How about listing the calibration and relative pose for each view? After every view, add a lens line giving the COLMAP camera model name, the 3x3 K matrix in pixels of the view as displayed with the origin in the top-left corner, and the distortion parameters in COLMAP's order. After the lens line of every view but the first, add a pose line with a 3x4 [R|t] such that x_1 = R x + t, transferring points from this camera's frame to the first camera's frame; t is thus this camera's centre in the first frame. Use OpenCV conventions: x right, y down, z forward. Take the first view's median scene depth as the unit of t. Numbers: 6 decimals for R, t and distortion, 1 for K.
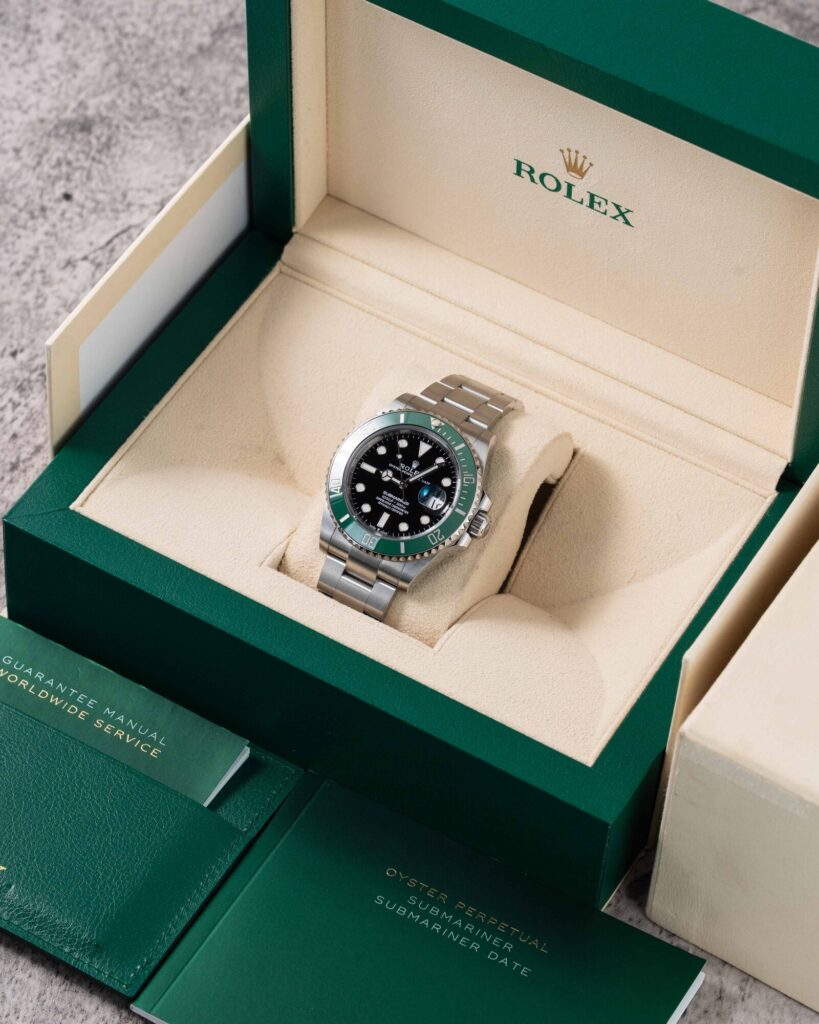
lens RADIAL K [[4228.2, 0, 409.5], [0, 4228.2, 512.0], [0, 0, 1]] dist [0.031469, -2.221866]
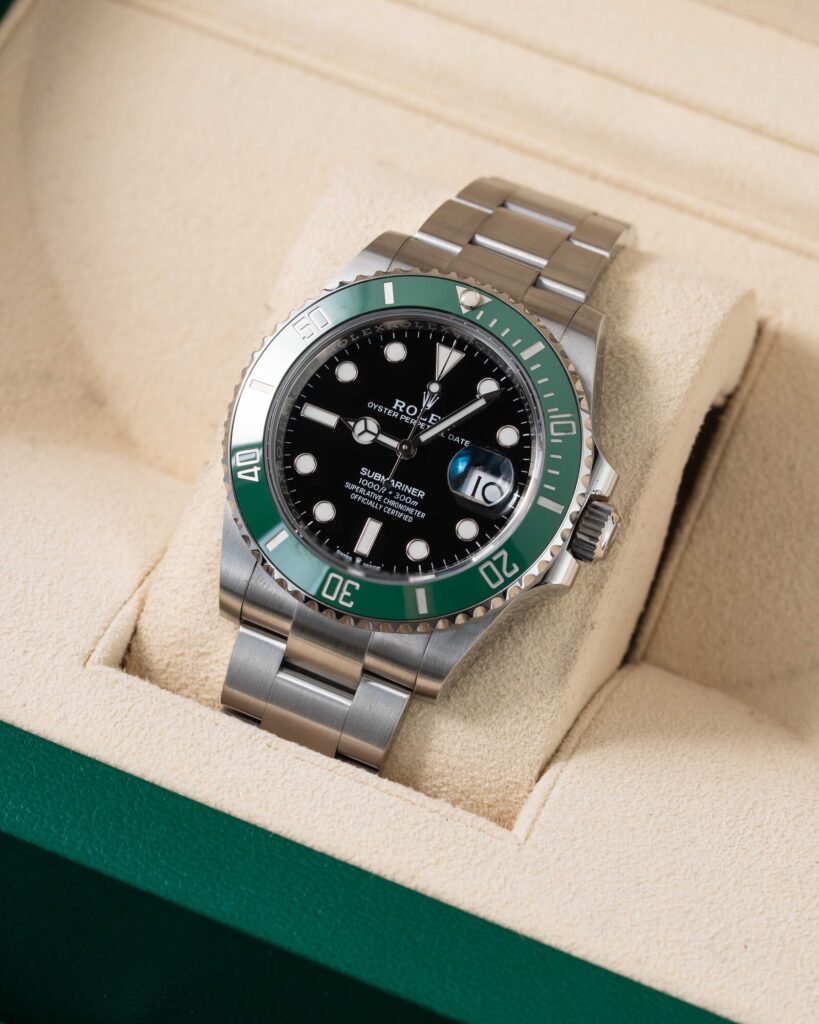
lens RADIAL K [[4228.2, 0, 409.5], [0, 4228.2, 512.0], [0, 0, 1]] dist [0.031469, -2.221866]
pose [[0.992968, -0.085255, 0.082139, -0.036636], [0.079661, 0.994422, 0.069132, -0.029577], [-0.087575, -0.062102, 0.994220, 0.574482]]
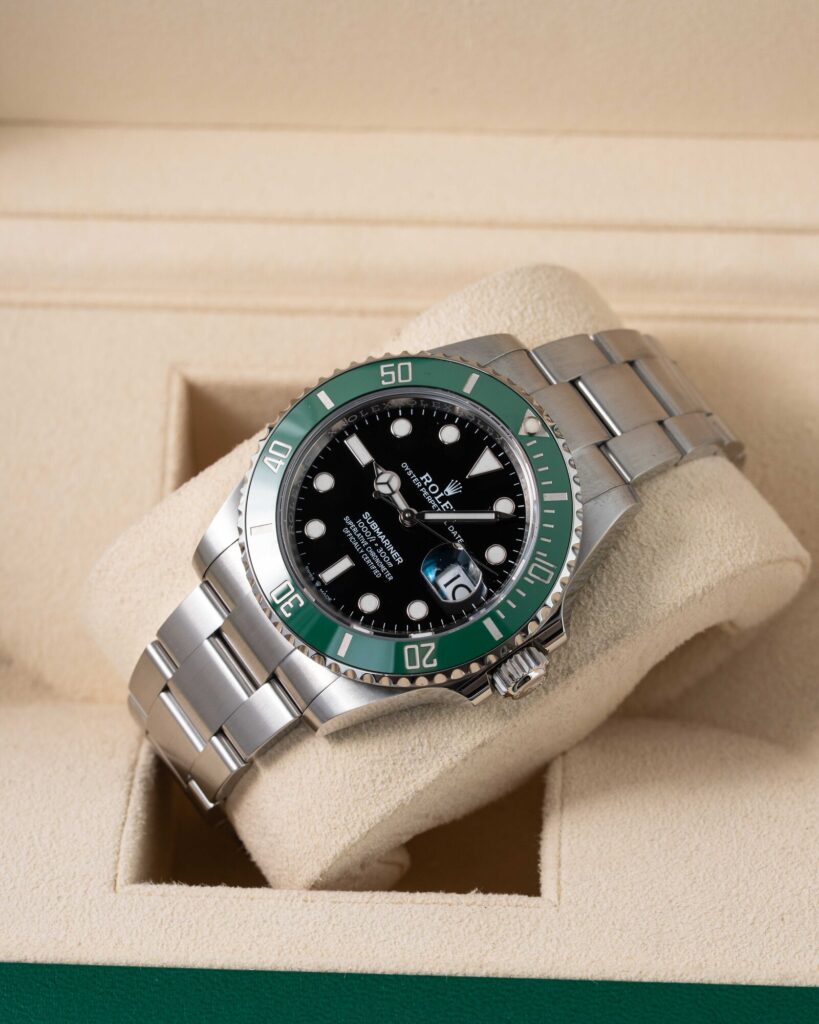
lens RADIAL K [[4228.2, 0, 409.5], [0, 4228.2, 512.0], [0, 0, 1]] dist [0.031469, -2.221866]
pose [[0.883985, -0.404252, 0.234844, -0.098514], [0.397787, 0.914284, 0.076490, -0.047230], [-0.245635, 0.025801, 0.969019, 0.547576]]
